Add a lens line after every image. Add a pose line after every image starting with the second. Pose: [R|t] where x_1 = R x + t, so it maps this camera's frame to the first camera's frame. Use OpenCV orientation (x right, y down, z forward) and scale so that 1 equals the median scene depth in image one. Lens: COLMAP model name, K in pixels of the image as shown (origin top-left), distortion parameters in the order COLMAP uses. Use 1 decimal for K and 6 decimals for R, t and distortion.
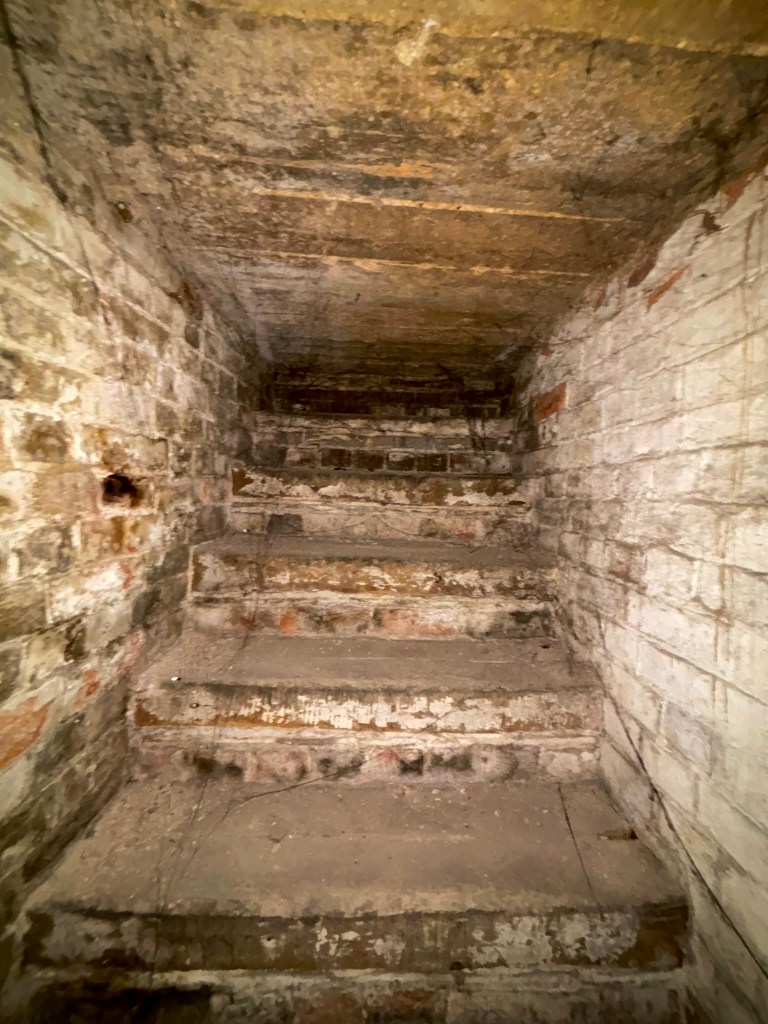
lens RADIAL K [[407.6, 0, 382.7], [0, 407.6, 513.3], [0, 0, 1]] dist [-0.002427, 0.000405]
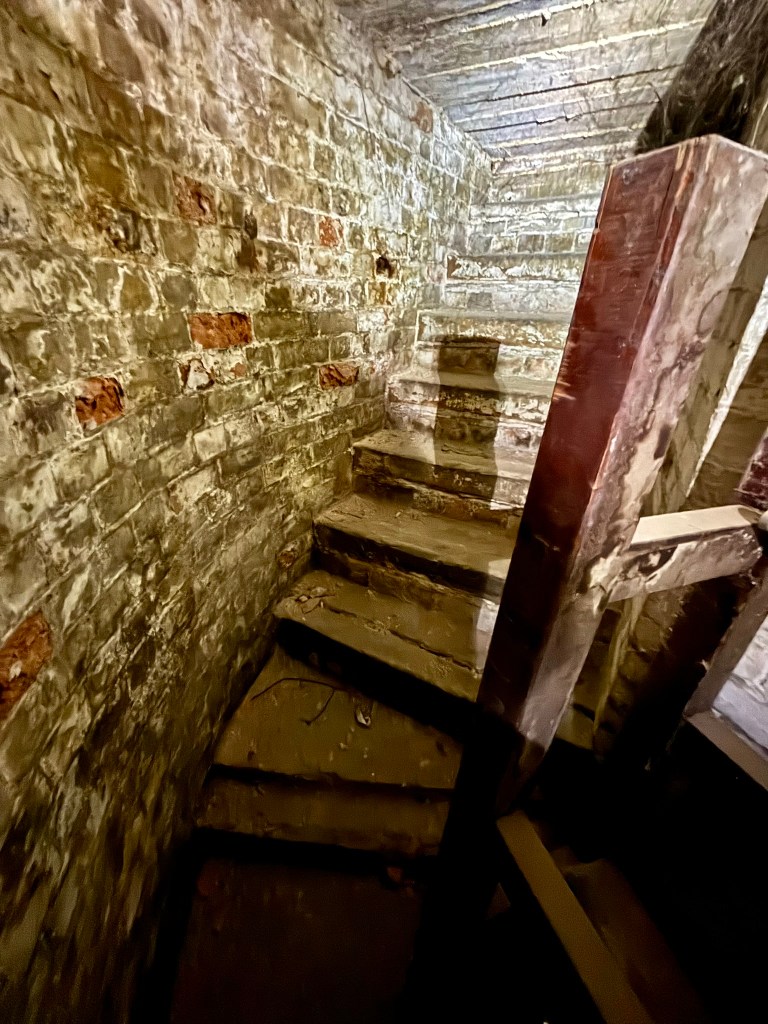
lens RADIAL K [[407.6, 0, 387.7], [0, 407.6, 510.4], [0, 0, 1]] dist [-0.002427, 0.000405]
pose [[0.859193, 0.217391, -0.463172, 0.449201], [-0.015809, 0.916097, 0.400645, 0.200989], [0.511407, -0.336909, 0.790541, -0.789807]]
